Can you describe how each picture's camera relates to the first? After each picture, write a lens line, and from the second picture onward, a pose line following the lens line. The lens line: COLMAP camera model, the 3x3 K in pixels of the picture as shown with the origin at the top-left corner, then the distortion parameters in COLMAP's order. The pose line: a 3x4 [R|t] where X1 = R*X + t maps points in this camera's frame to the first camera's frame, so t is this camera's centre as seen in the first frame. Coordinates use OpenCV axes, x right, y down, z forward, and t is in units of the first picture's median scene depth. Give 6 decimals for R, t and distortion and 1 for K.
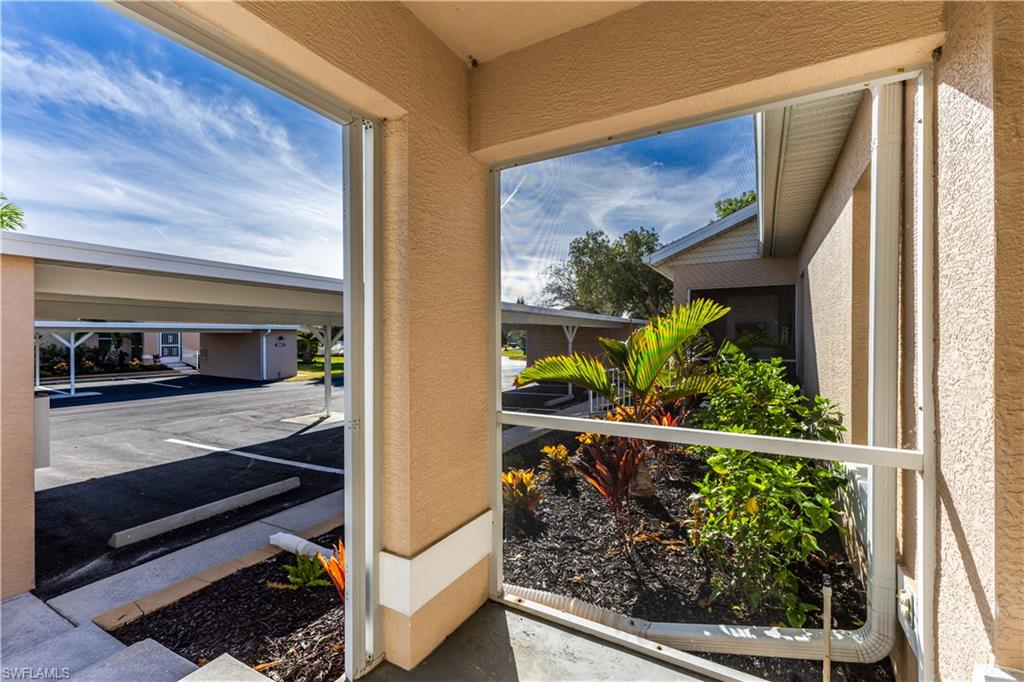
lens RADIAL K [[438.2, 0, 521.3], [0, 438.2, 338.3], [0, 0, 1]] dist [0.004405, -0.001829]
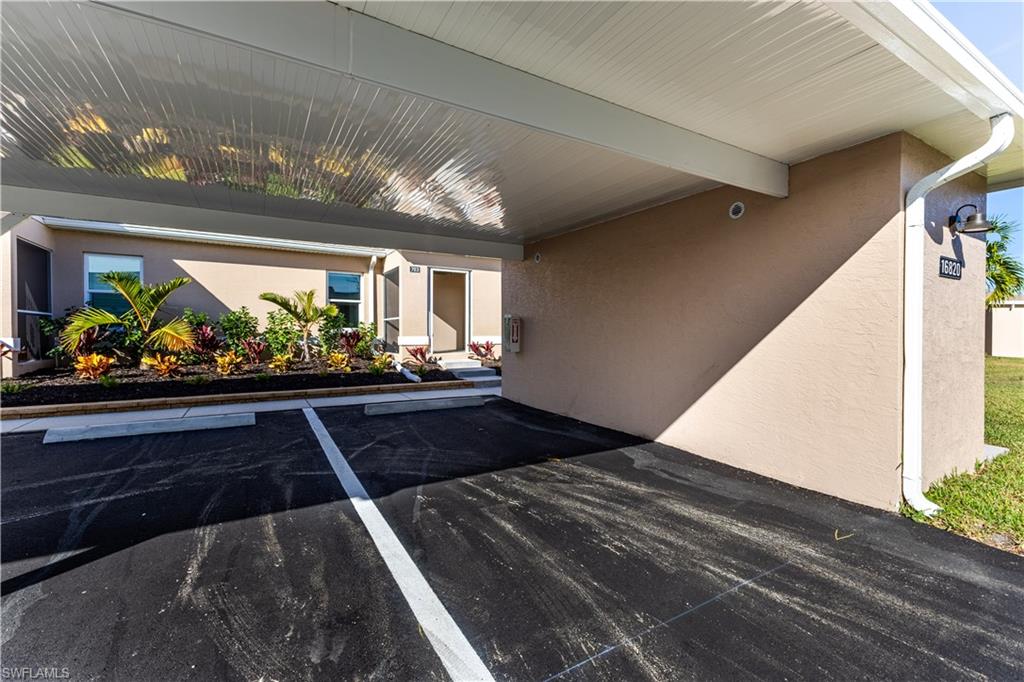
lens RADIAL K [[438.2, 0, 513.7], [0, 438.2, 336.5], [0, 0, 1]] dist [0.004405, -0.001829]
pose [[-0.861008, 0.003184, 0.508582, -0.716515], [0.009277, 0.999912, 0.009445, 0.071137], [-0.508507, 0.012850, -0.860962, 0.906840]]
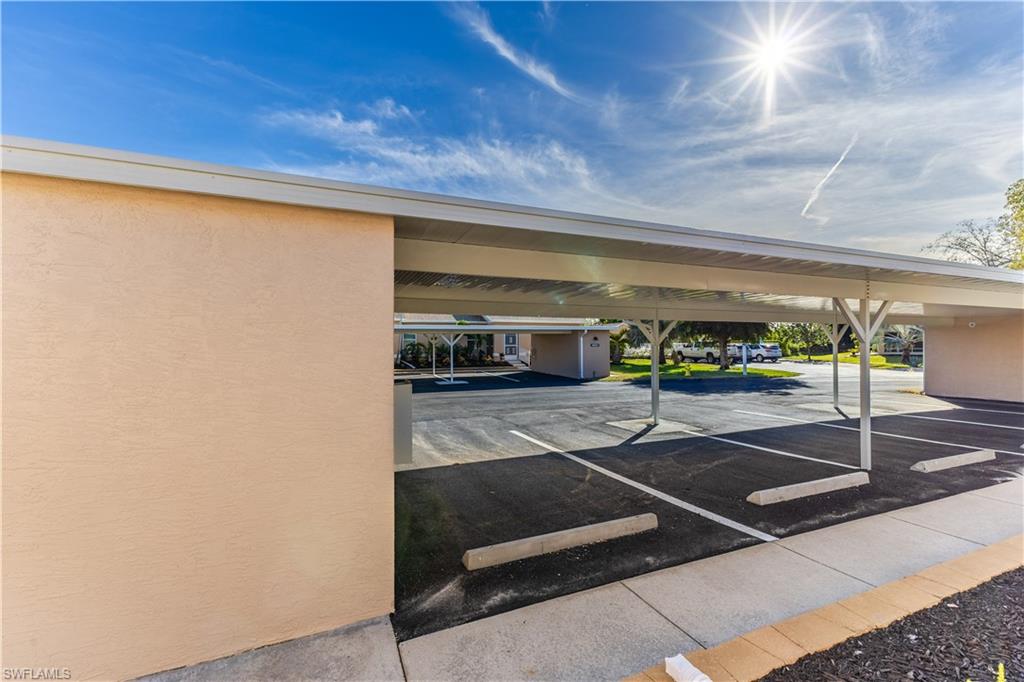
lens RADIAL K [[438.2, 0, 510.7], [0, 438.2, 341.4], [0, 0, 1]] dist [0.004405, -0.001829]
pose [[0.782469, -0.000748, -0.622689, -0.127201], [-0.001030, 0.999996, -0.002495, 0.017444], [0.622689, 0.002593, 0.782465, 0.148341]]
